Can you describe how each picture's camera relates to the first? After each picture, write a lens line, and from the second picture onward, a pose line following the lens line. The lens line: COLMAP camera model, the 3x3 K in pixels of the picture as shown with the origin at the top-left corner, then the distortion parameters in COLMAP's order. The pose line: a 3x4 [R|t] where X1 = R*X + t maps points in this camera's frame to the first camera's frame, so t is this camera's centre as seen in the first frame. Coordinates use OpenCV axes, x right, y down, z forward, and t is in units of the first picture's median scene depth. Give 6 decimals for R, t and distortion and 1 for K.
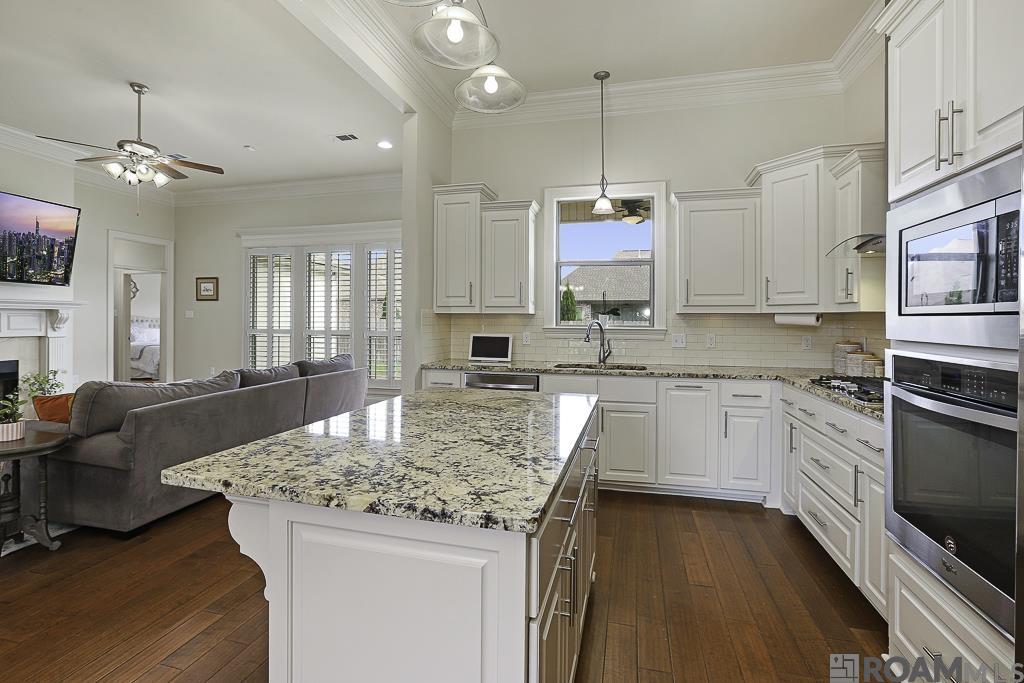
lens RADIAL K [[471.1, 0, 513.0], [0, 471.1, 322.7], [0, 0, 1]] dist [-0.036453, 0.018051]
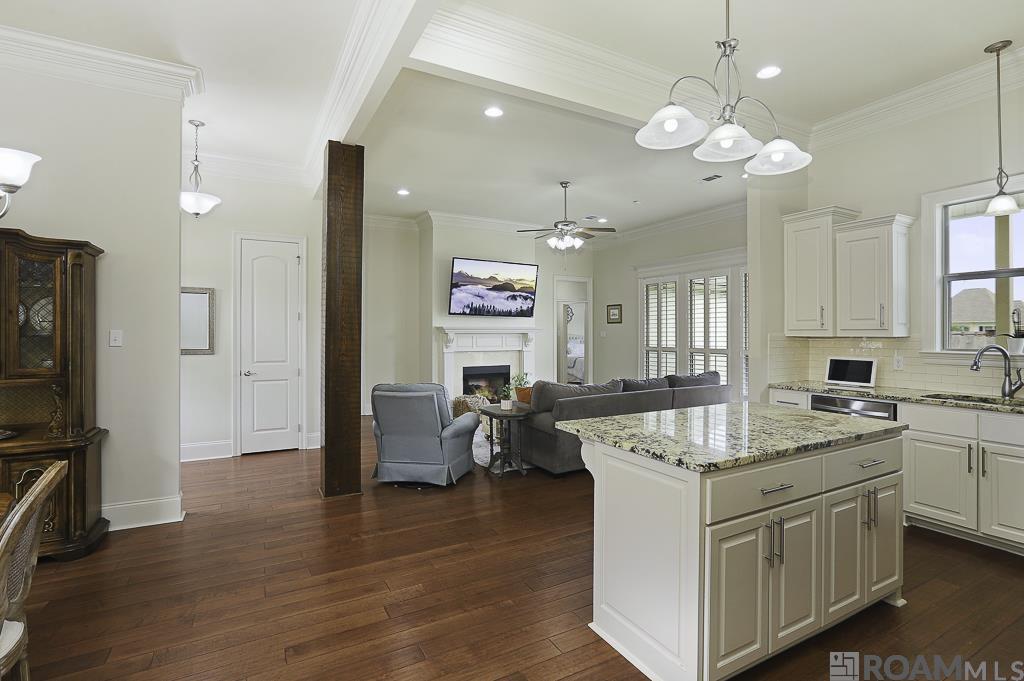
lens RADIAL K [[492.7, 0, 512.0], [0, 492.7, 340.5], [0, 0, 1]] dist [-0.003595, -0.000692]
pose [[0.685388, 0.002703, -0.728173, 0.219885], [0.003859, 0.999966, 0.007344, -0.021545], [0.728168, -0.007844, 0.685354, -0.203517]]
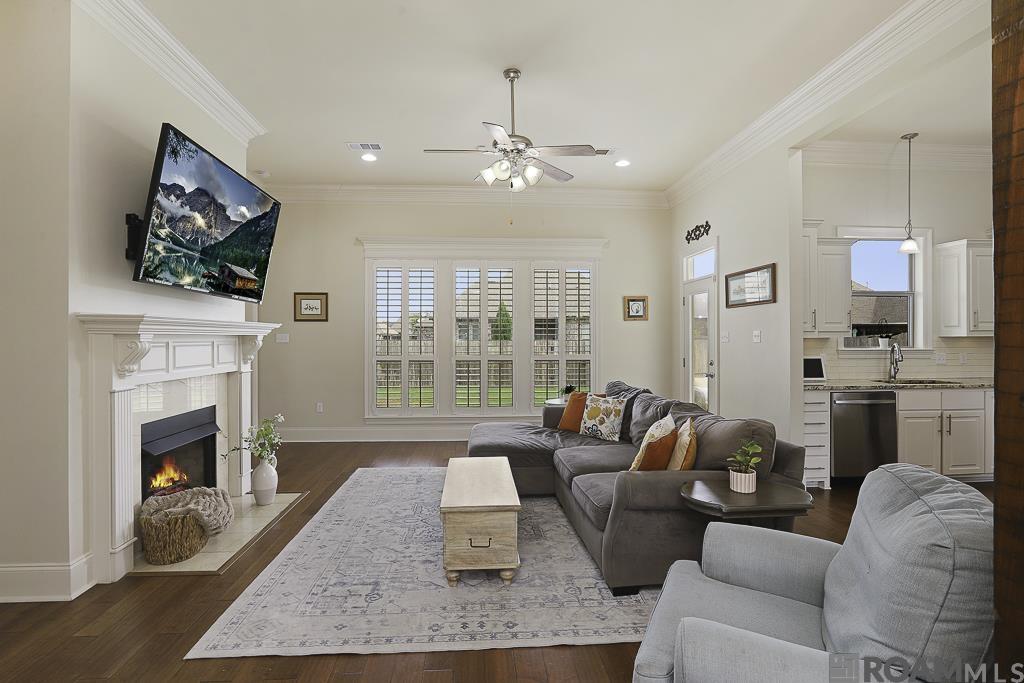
lens RADIAL K [[492.7, 0, 512.0], [0, 492.7, 341.5], [0, 0, 1]] dist [-0.003595, -0.000692]
pose [[0.944605, -0.011480, 0.328008, -1.114654], [0.010300, 0.999933, 0.005334, -0.024725], [-0.328047, -0.001660, 0.944660, 0.147222]]
